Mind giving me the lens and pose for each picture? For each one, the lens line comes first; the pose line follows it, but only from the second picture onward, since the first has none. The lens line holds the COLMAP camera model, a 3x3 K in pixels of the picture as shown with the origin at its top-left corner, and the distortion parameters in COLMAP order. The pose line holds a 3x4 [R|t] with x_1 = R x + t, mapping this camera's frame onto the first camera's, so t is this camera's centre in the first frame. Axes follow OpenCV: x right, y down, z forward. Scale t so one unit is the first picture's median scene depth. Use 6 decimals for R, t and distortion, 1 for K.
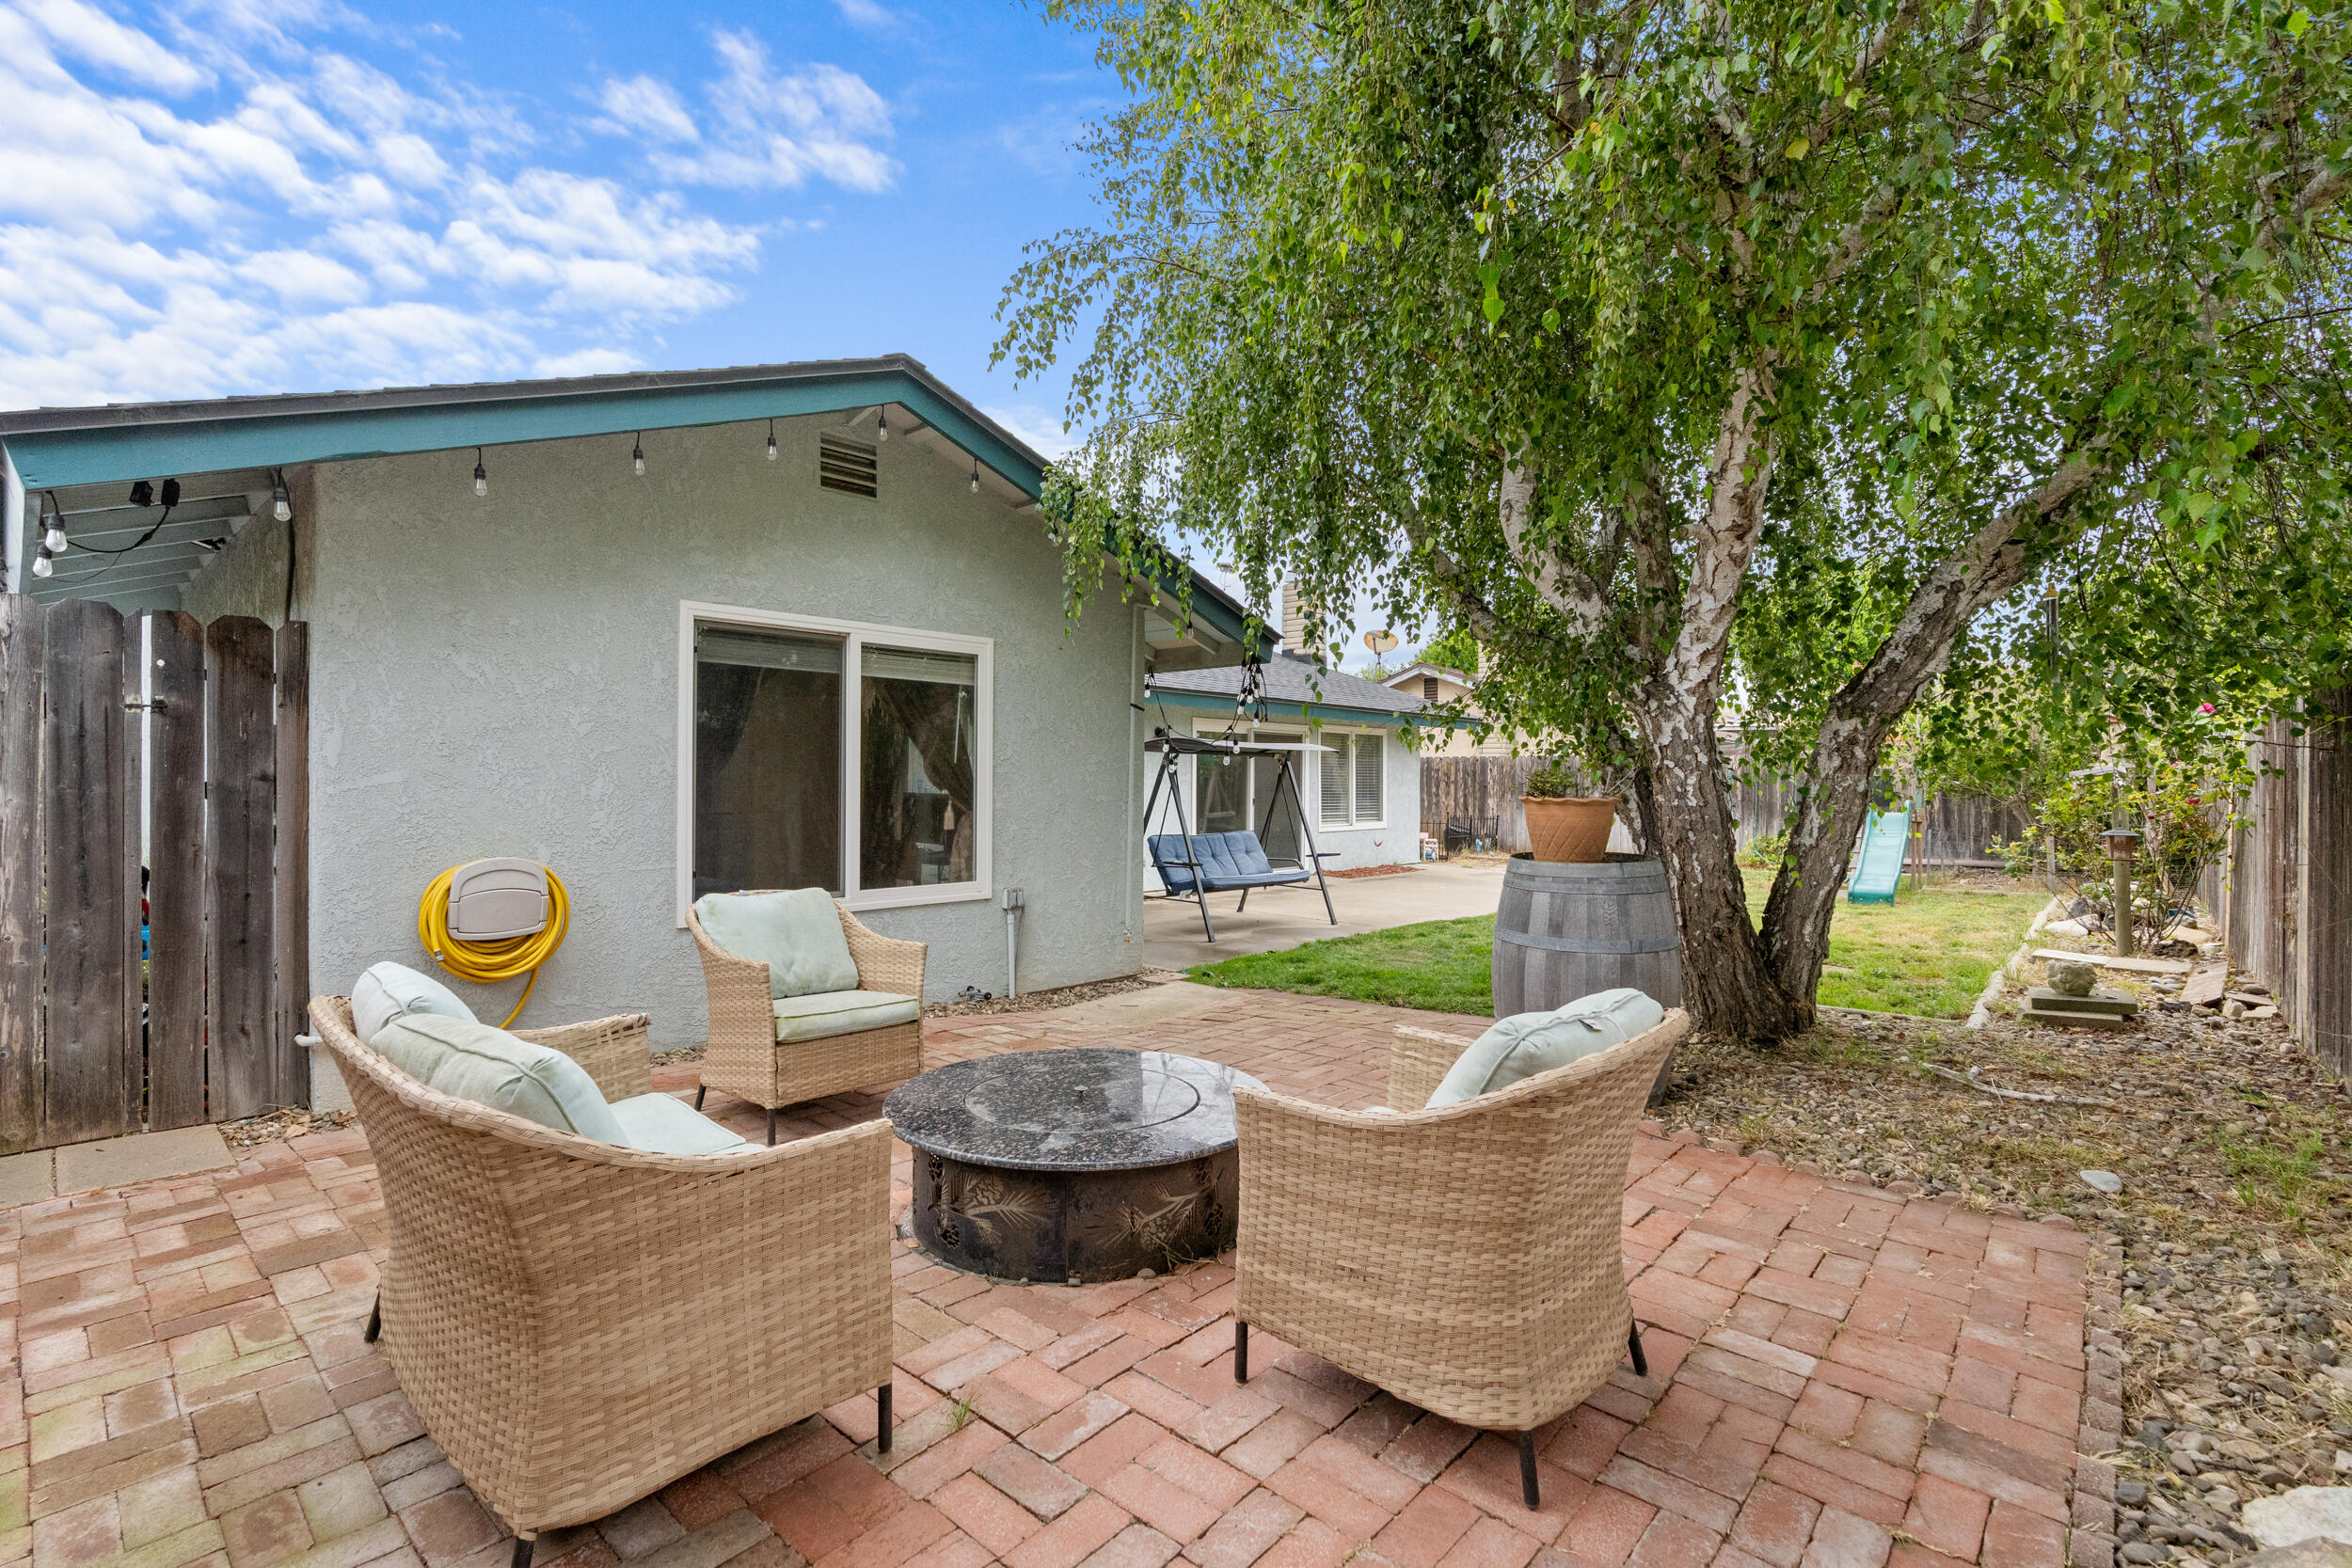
lens RADIAL K [[1064.5, 0, 1191.8], [0, 1064.5, 785.8], [0, 0, 1]] dist [-0.001773, 0.000249]
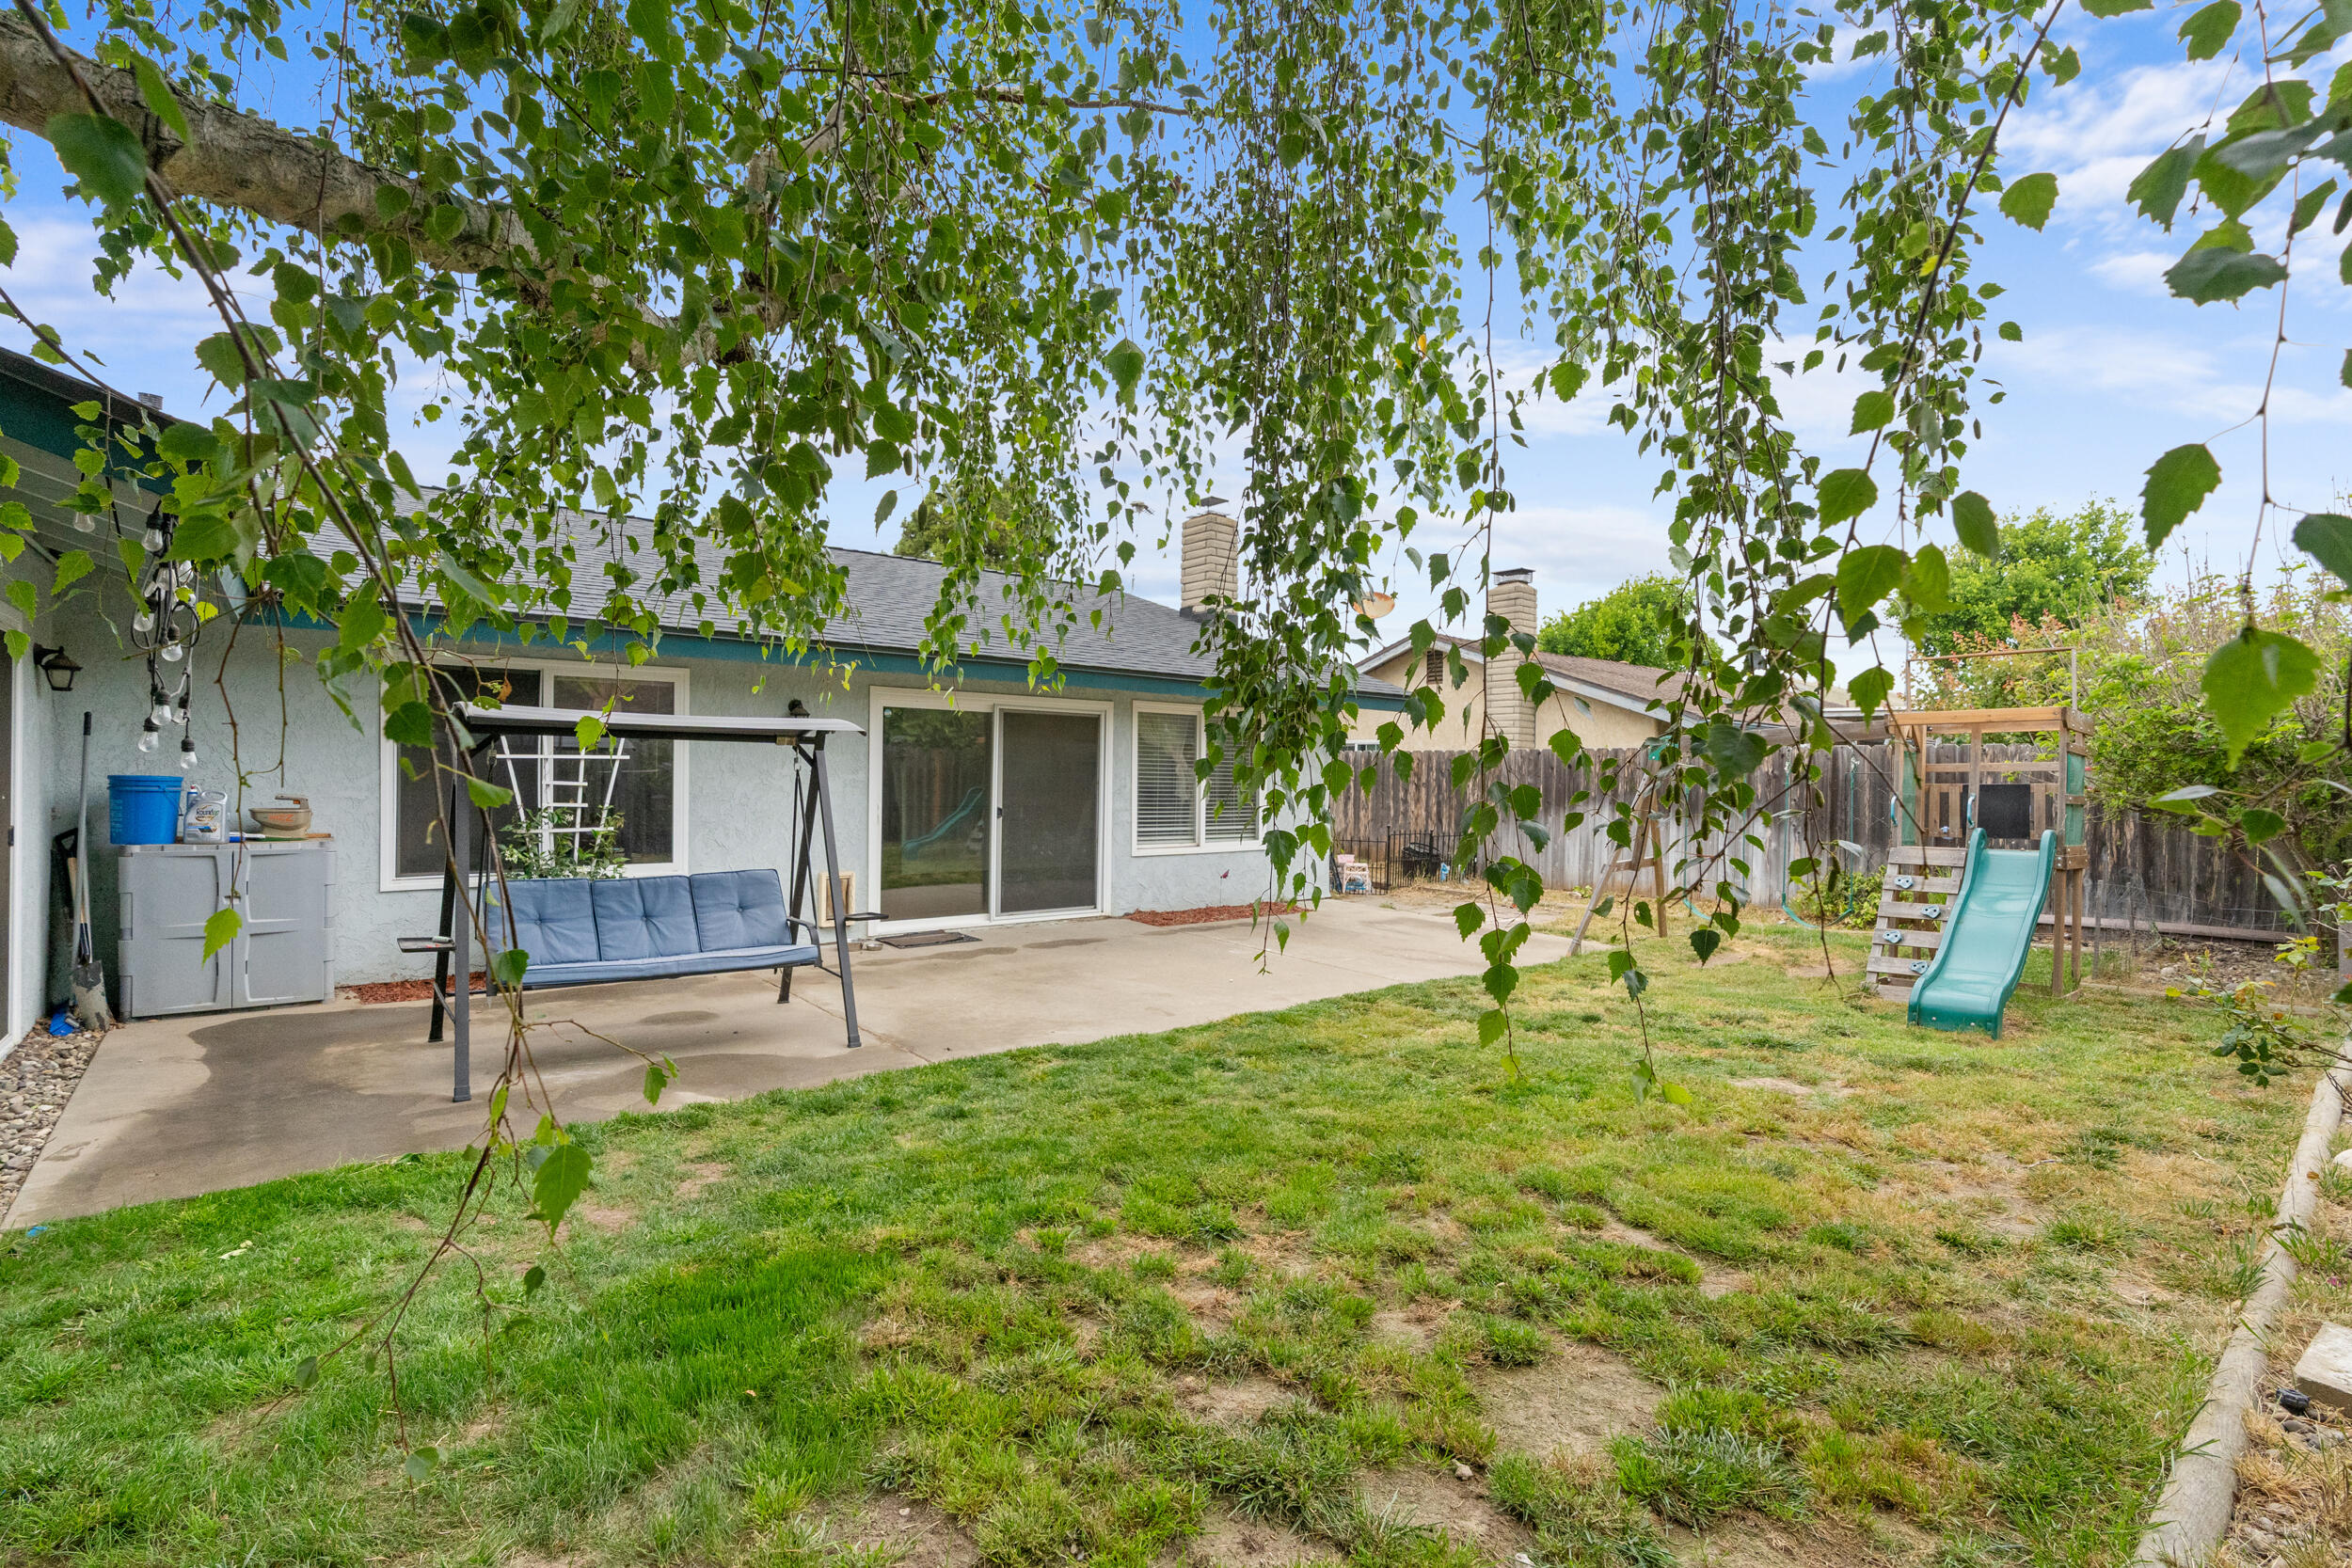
lens RADIAL K [[1064.5, 0, 1159.7], [0, 1064.5, 789.0], [0, 0, 1]] dist [-0.001773, 0.000249]
pose [[0.989180, -0.000375, -0.146707, 0.280944], [0.000328, 1.000000, -0.000349, -0.000495], [0.146707, 0.000298, 0.989180, 0.371478]]
